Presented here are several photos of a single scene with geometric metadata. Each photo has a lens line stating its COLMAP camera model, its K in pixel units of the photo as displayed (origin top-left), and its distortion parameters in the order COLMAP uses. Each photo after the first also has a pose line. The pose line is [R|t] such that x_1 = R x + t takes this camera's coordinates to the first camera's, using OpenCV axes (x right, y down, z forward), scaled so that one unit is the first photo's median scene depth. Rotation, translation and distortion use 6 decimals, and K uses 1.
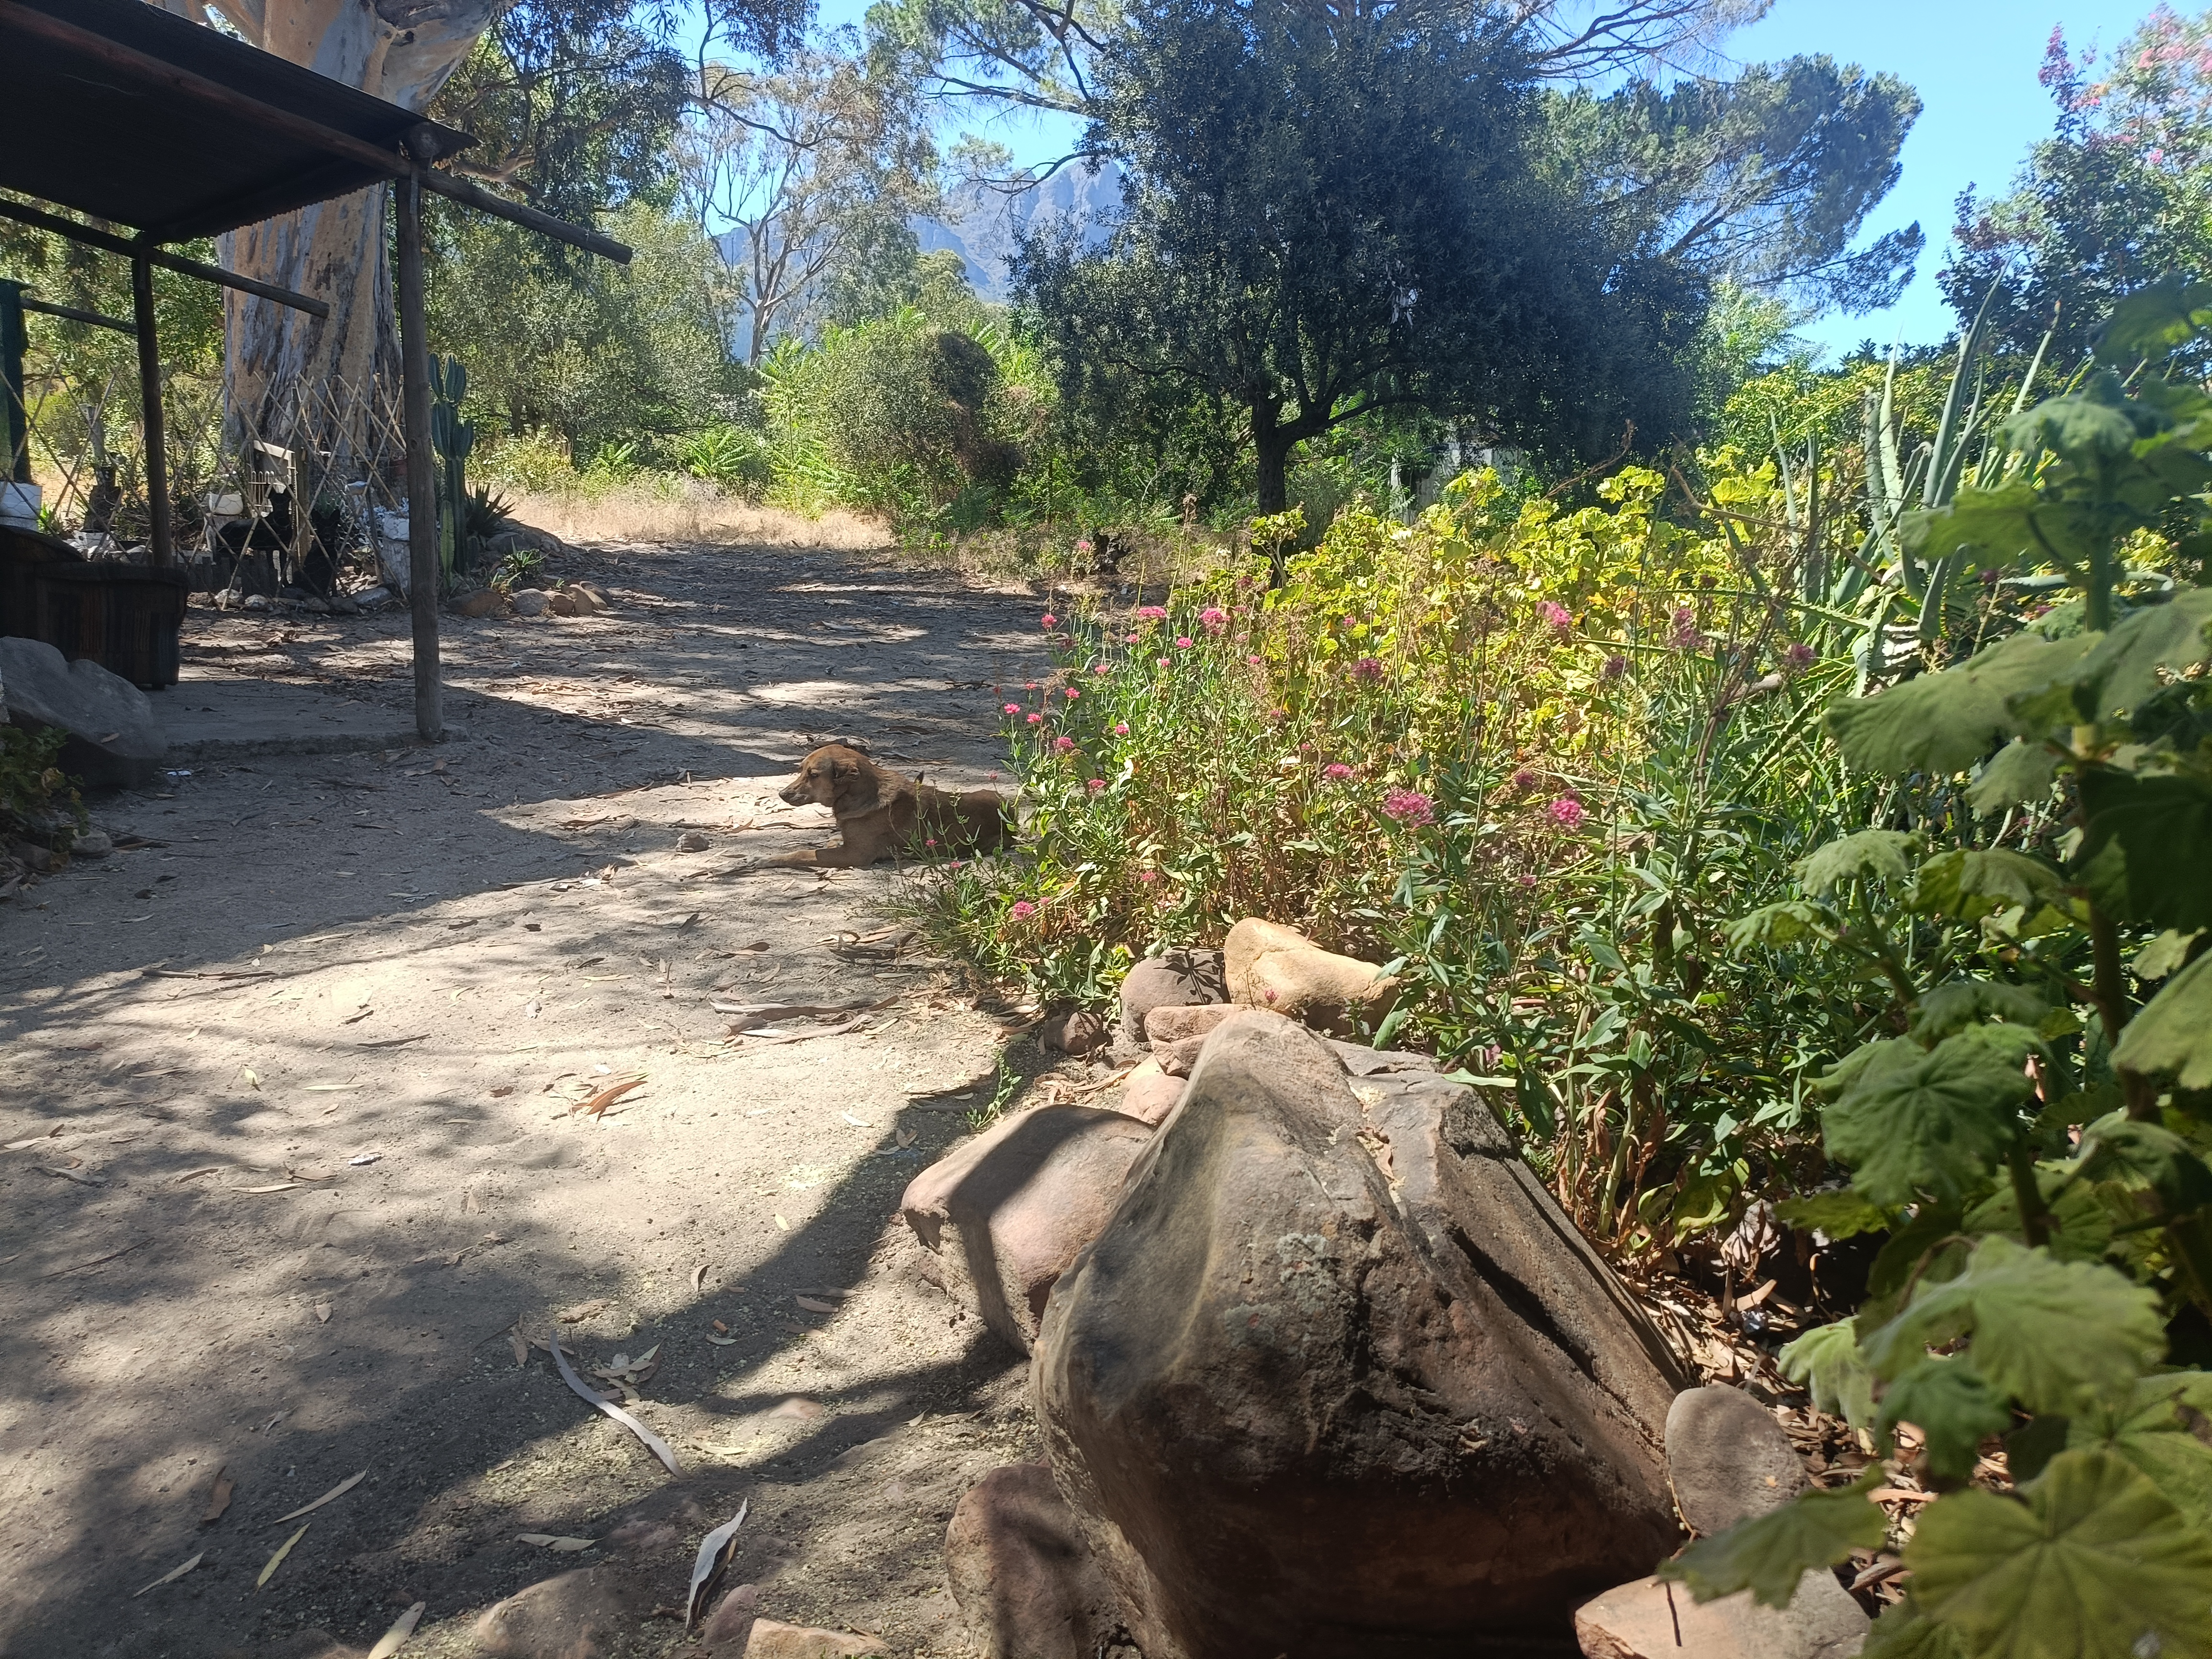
lens RADIAL K [[1617.6, 0, 1055.6], [0, 1617.6, 838.4], [0, 0, 1]] dist [0.024191, -0.014048]
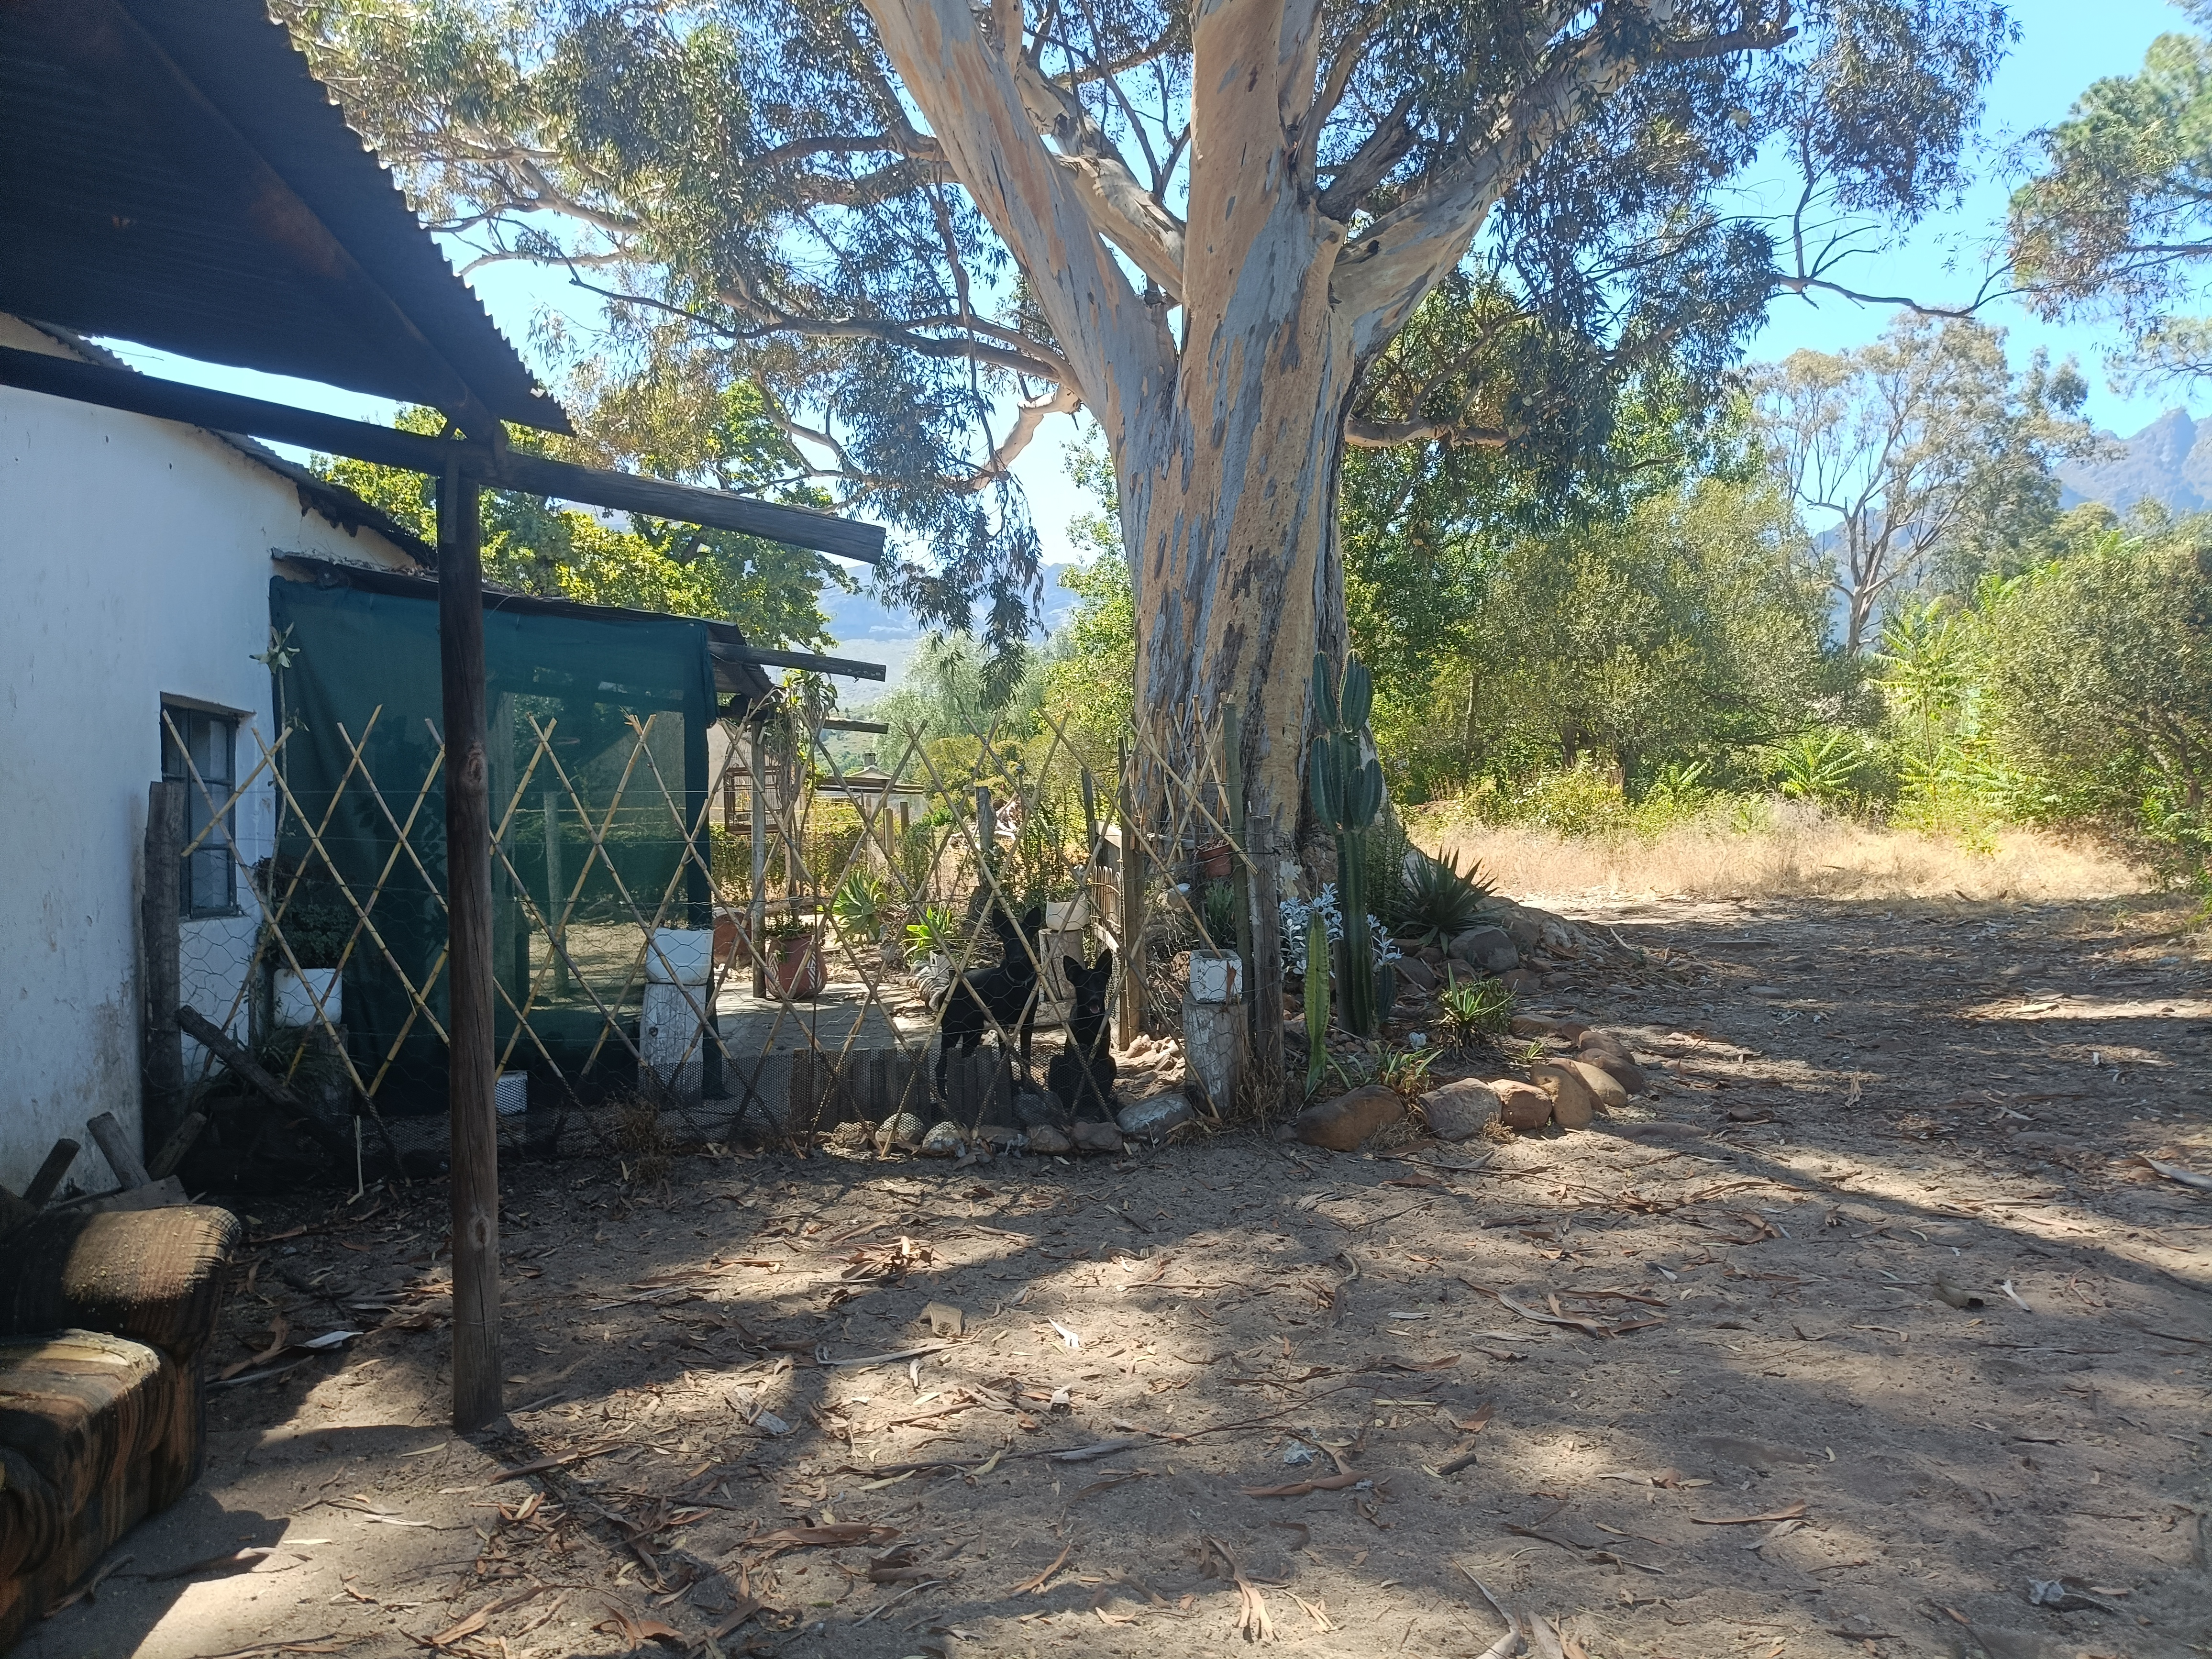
lens RADIAL K [[1617.6, 0, 1124.2], [0, 1617.6, 887.7], [0, 0, 1]] dist [0.024191, -0.014048]
pose [[0.823906, -0.046438, -0.564821, -0.051154], [-0.045803, 0.987921, -0.148036, -0.054456], [0.564872, 0.147838, 0.811827, 0.214440]]
